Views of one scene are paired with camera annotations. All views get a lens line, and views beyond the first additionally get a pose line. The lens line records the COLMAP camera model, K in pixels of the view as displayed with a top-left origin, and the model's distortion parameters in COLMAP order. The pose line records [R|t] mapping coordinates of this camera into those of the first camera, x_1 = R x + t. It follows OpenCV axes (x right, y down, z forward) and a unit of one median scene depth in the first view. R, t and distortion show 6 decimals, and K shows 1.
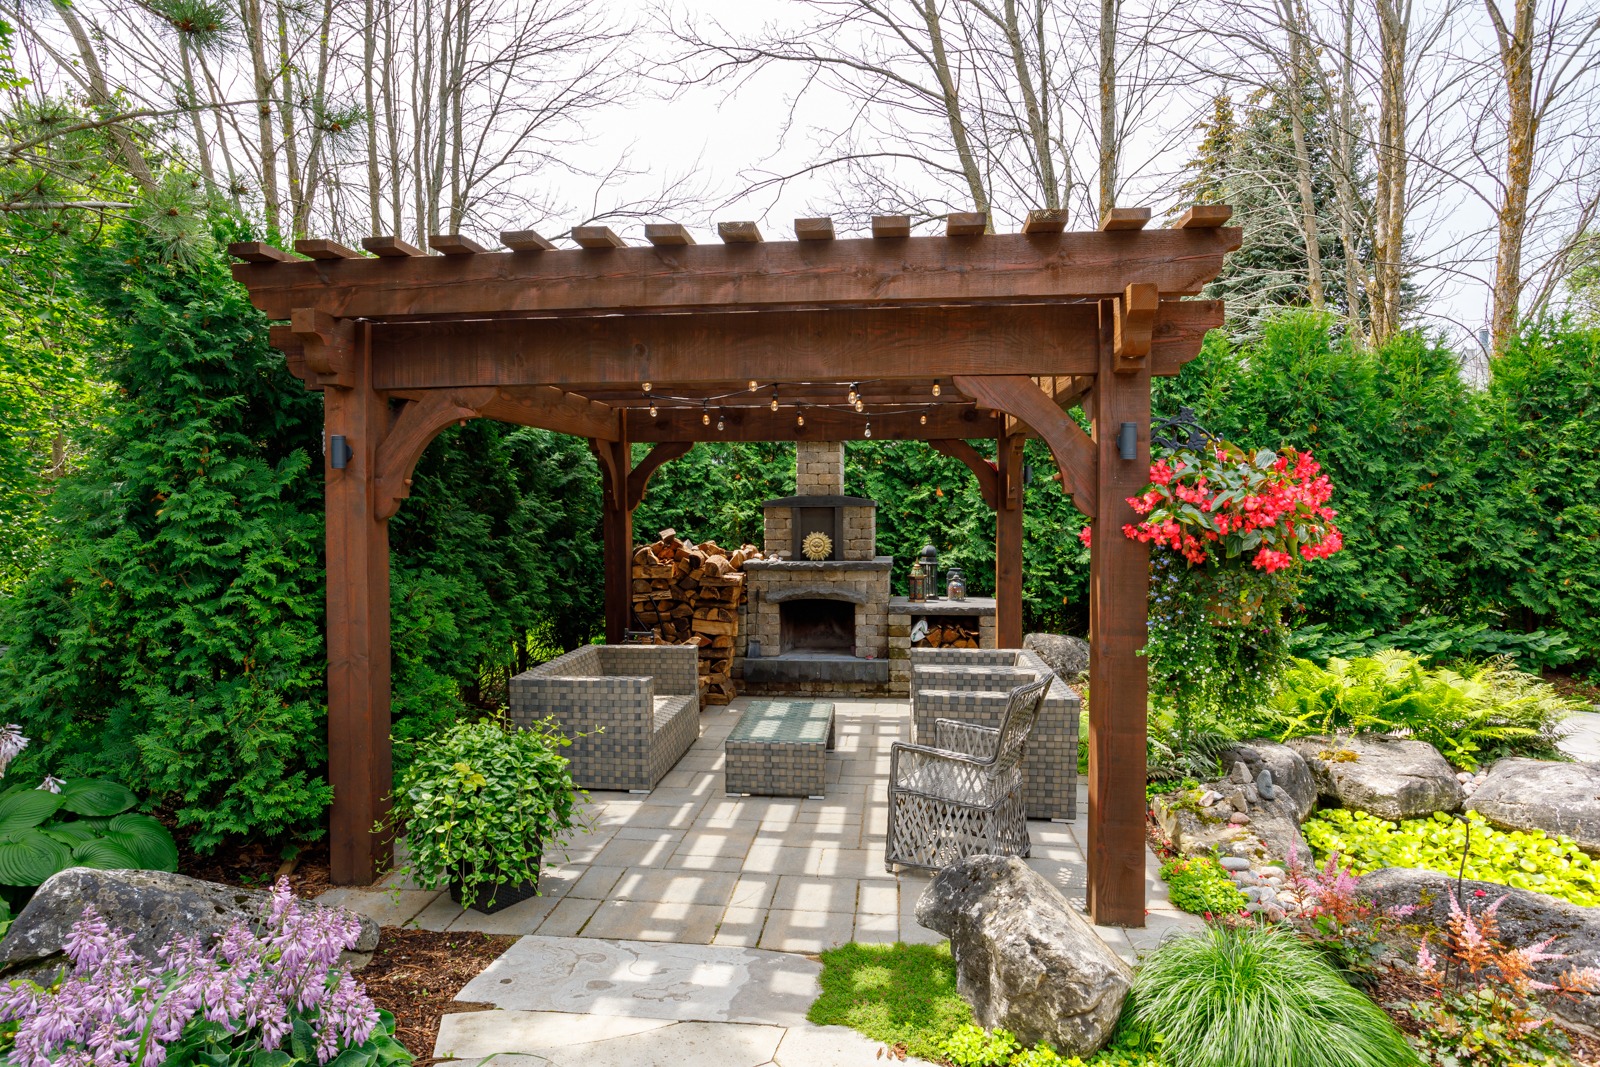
lens RADIAL K [[943.7, 0, 800.0], [0, 943.7, 533.5], [0, 0, 1]] dist [-0.018006, 0.001403]
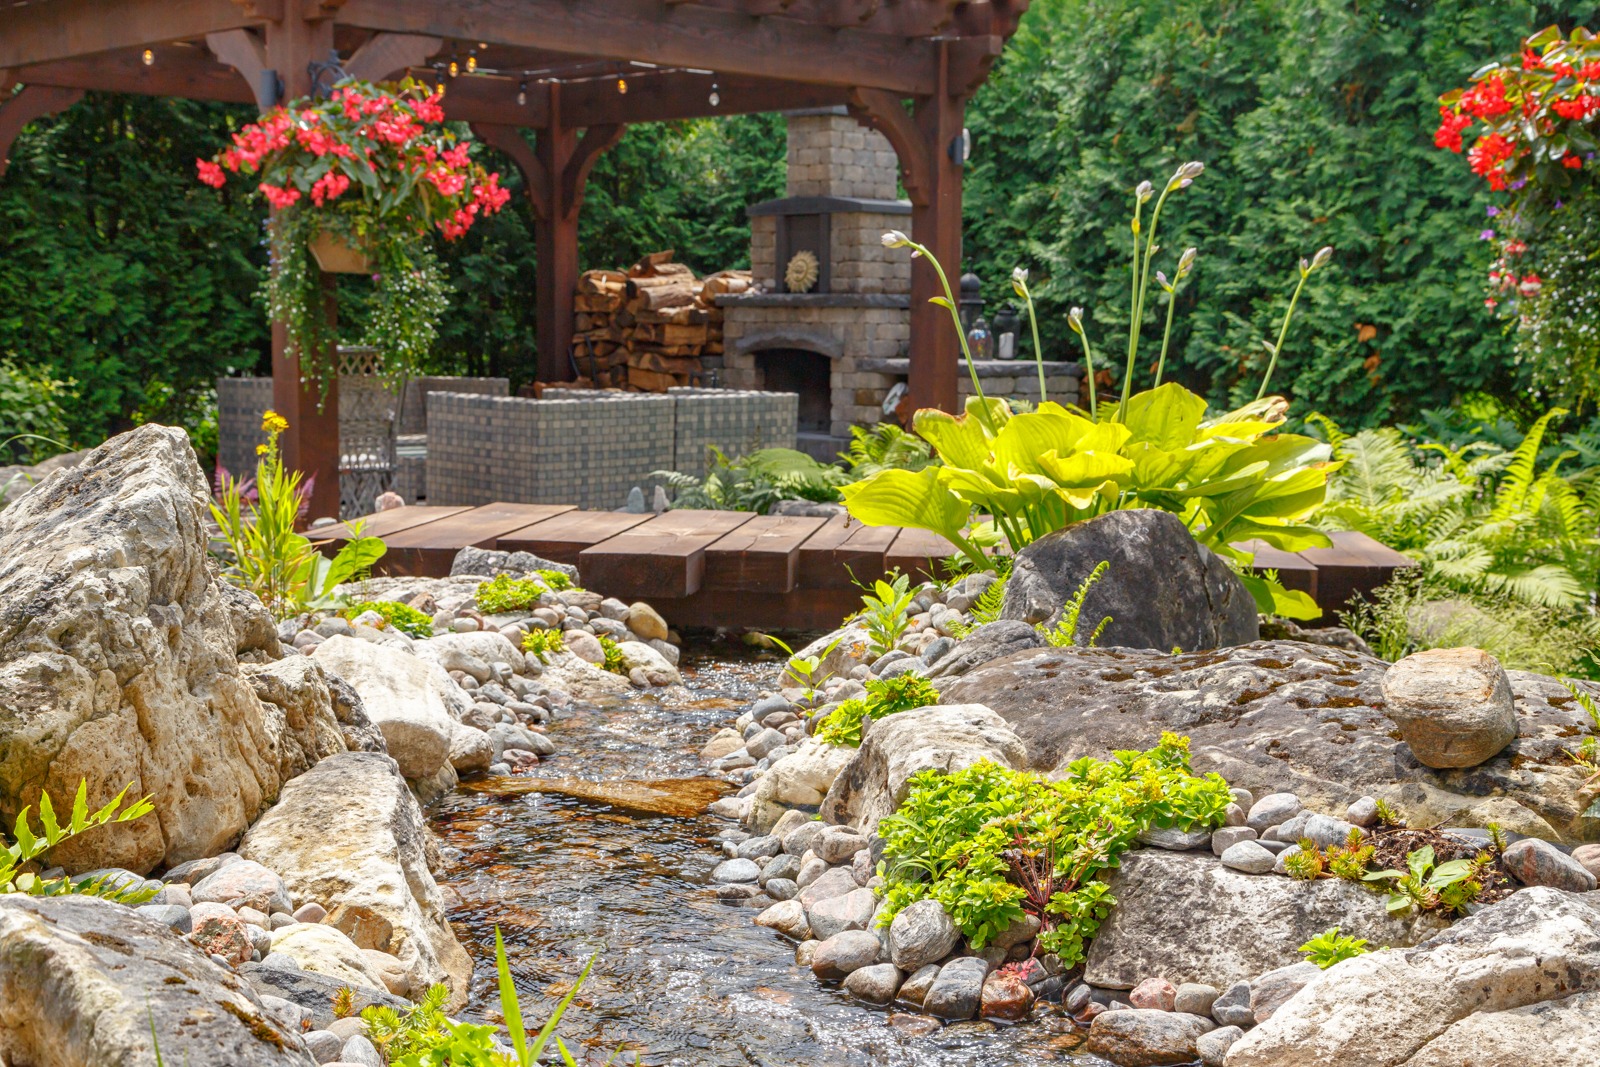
lens RADIAL K [[2105.0, 0, 800.0], [0, 2105.0, 533.5], [0, 0, 1]] dist [0.033610, -0.031610]
pose [[0.776622, 0.078827, -0.625016, 1.025271], [-0.034436, 0.995969, 0.082822, 0.078593], [0.629025, -0.042799, 0.776206, -0.197449]]
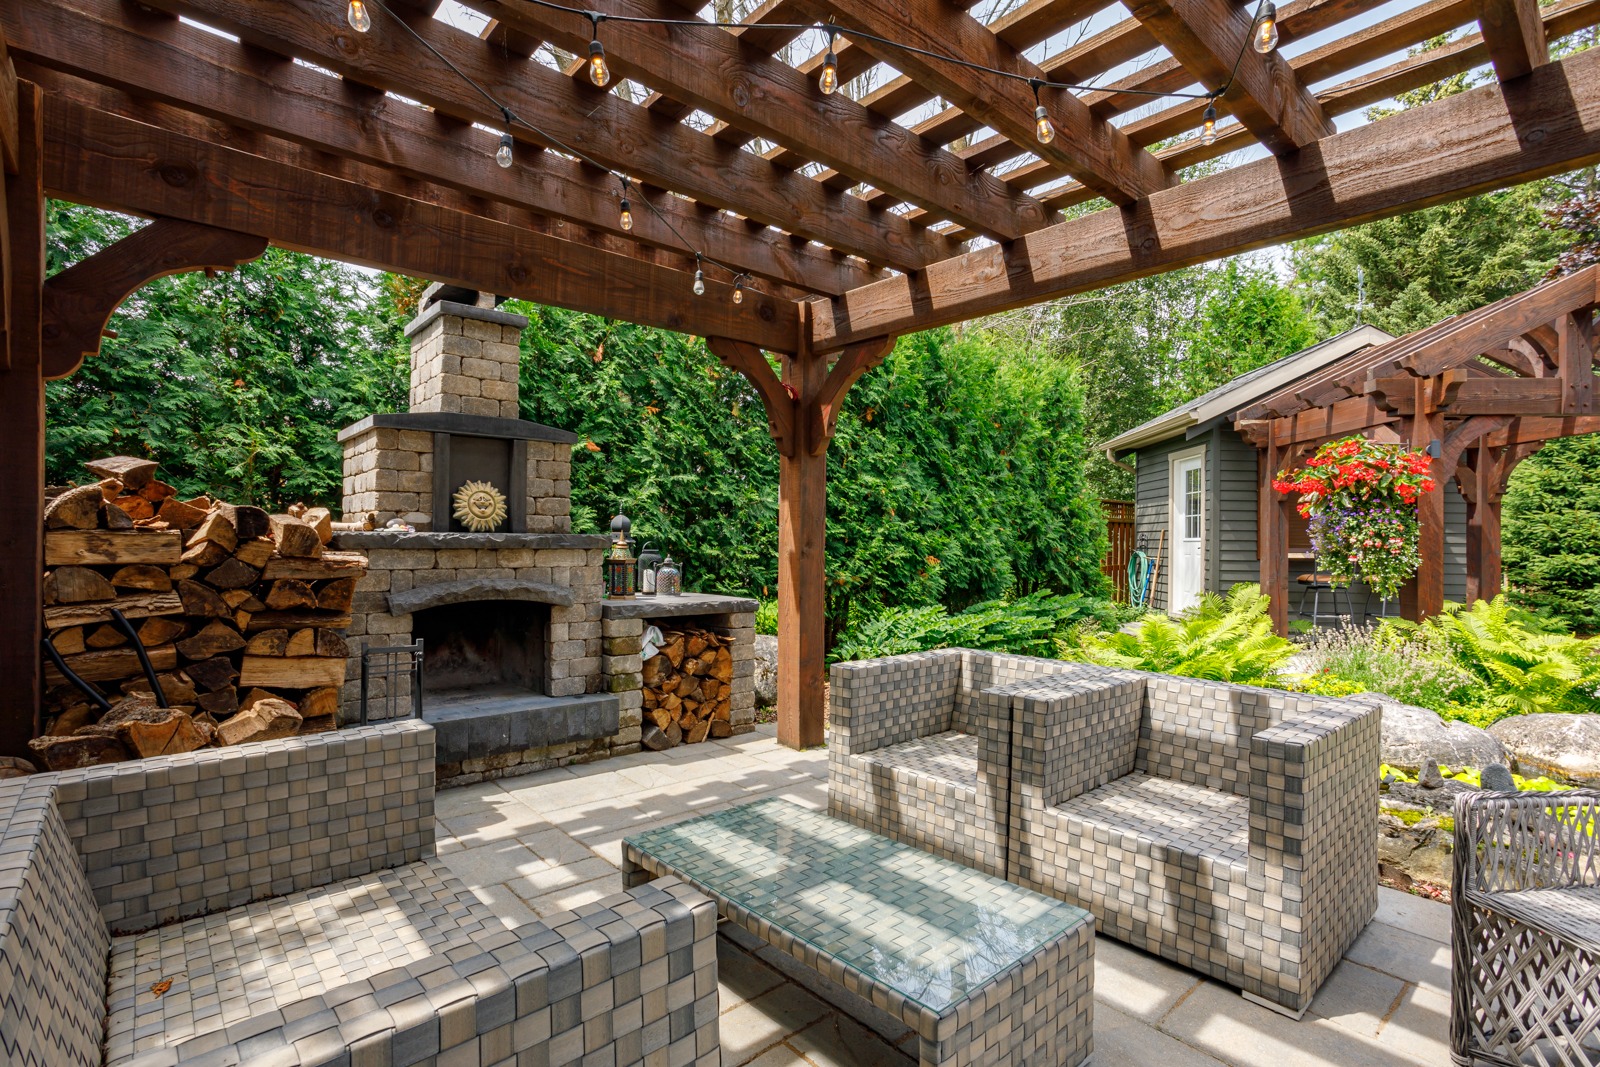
lens RADIAL K [[775.5, 0, 793.8], [0, 775.5, 533.8], [0, 0, 1]] dist [-0.060279, 0.038981]
pose [[0.678951, 0.016398, 0.734000, -0.196681], [0.010063, 0.999449, -0.031637, 0.047933], [-0.734114, 0.028867, 0.678412, 0.582118]]
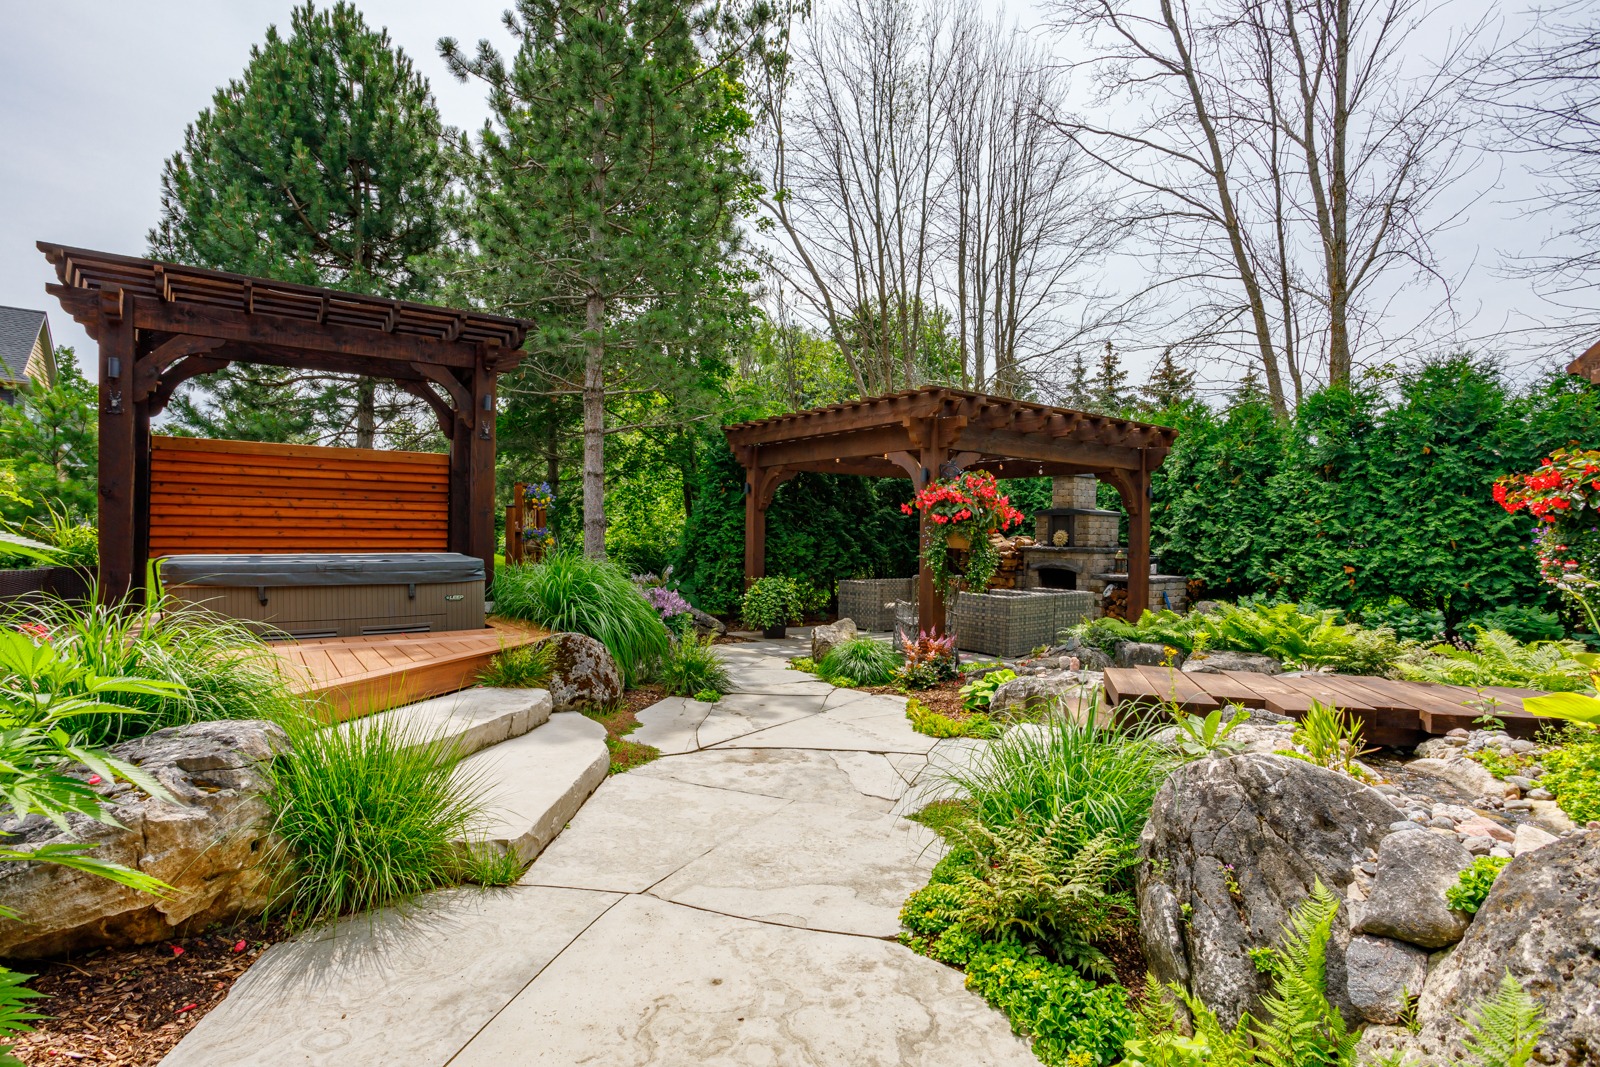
lens RADIAL K [[770.9, 0, 792.0], [0, 770.9, 534.0], [0, 0, 1]] dist [-0.061438, 0.041006]
pose [[0.668624, 0.013767, -0.743474, 0.753482], [-0.039661, 0.999066, -0.017168, 0.050926], [0.742543, 0.040966, 0.668545, -0.296636]]
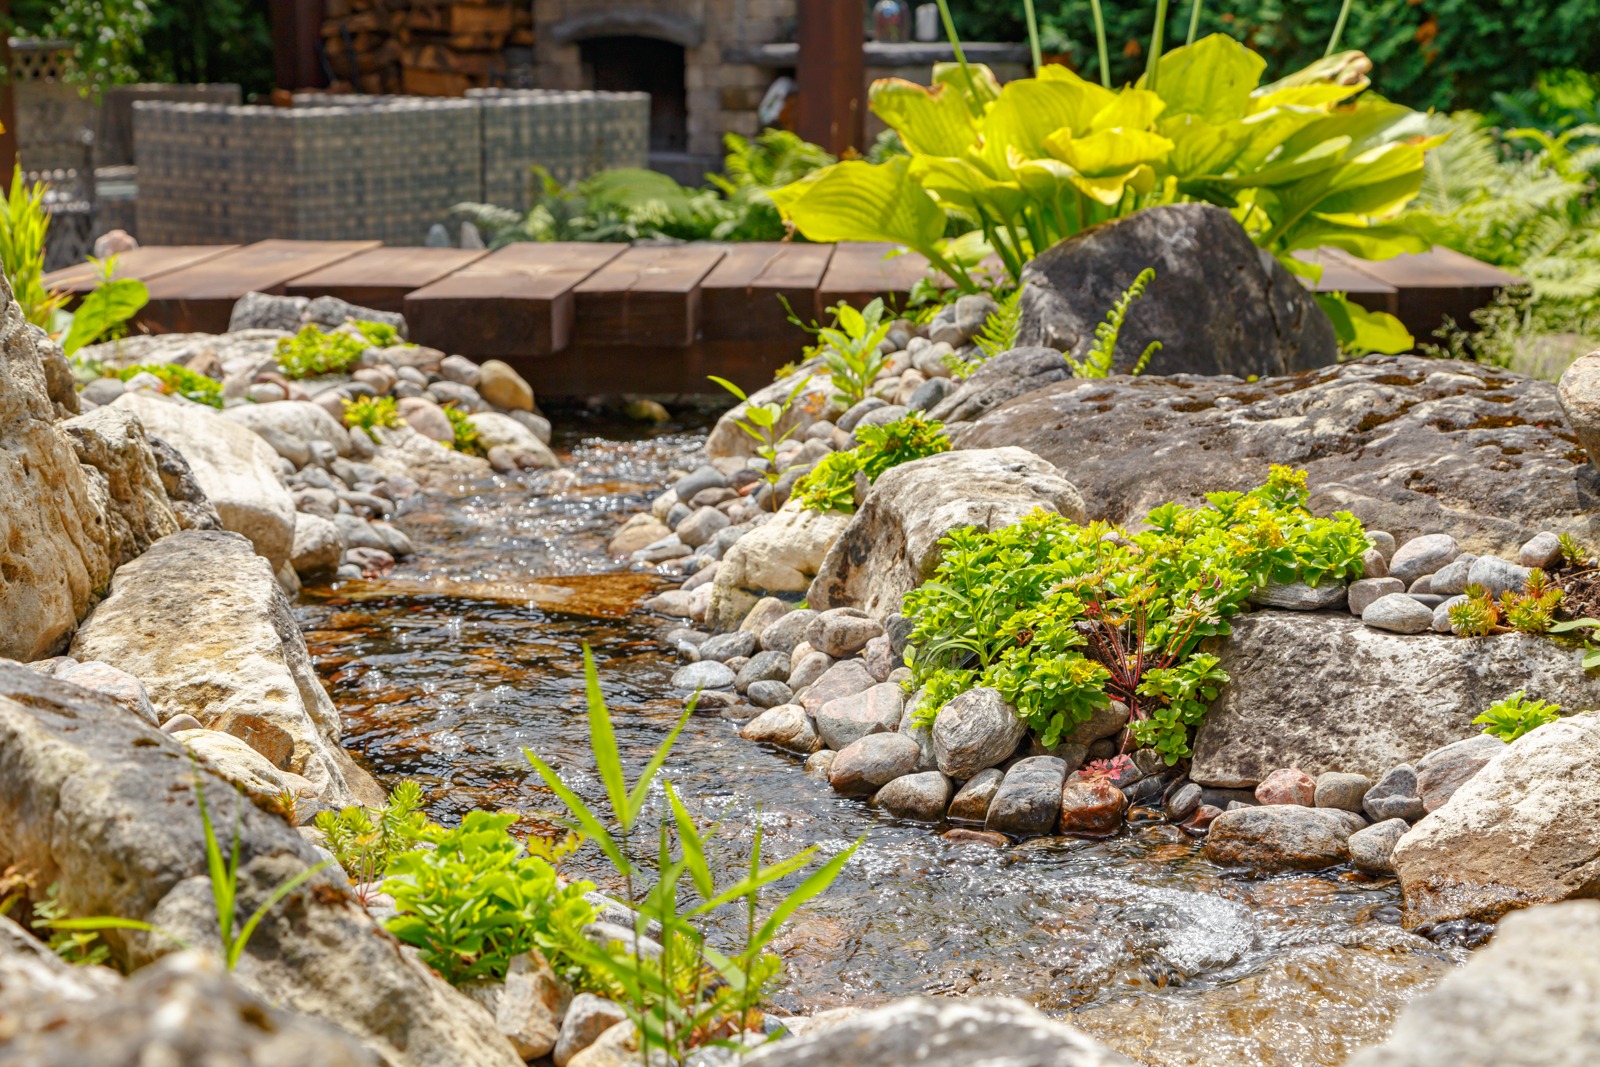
lens RADIAL K [[2890.5, 0, 800.0], [0, 2890.5, 533.5], [0, 0, 1]] dist [0.046295, -0.212304]
pose [[0.815909, 0.100896, -0.569309, 1.018784], [-0.010710, 0.987125, 0.159595, 0.086828], [0.578082, -0.124117, 0.806484, -0.216678]]
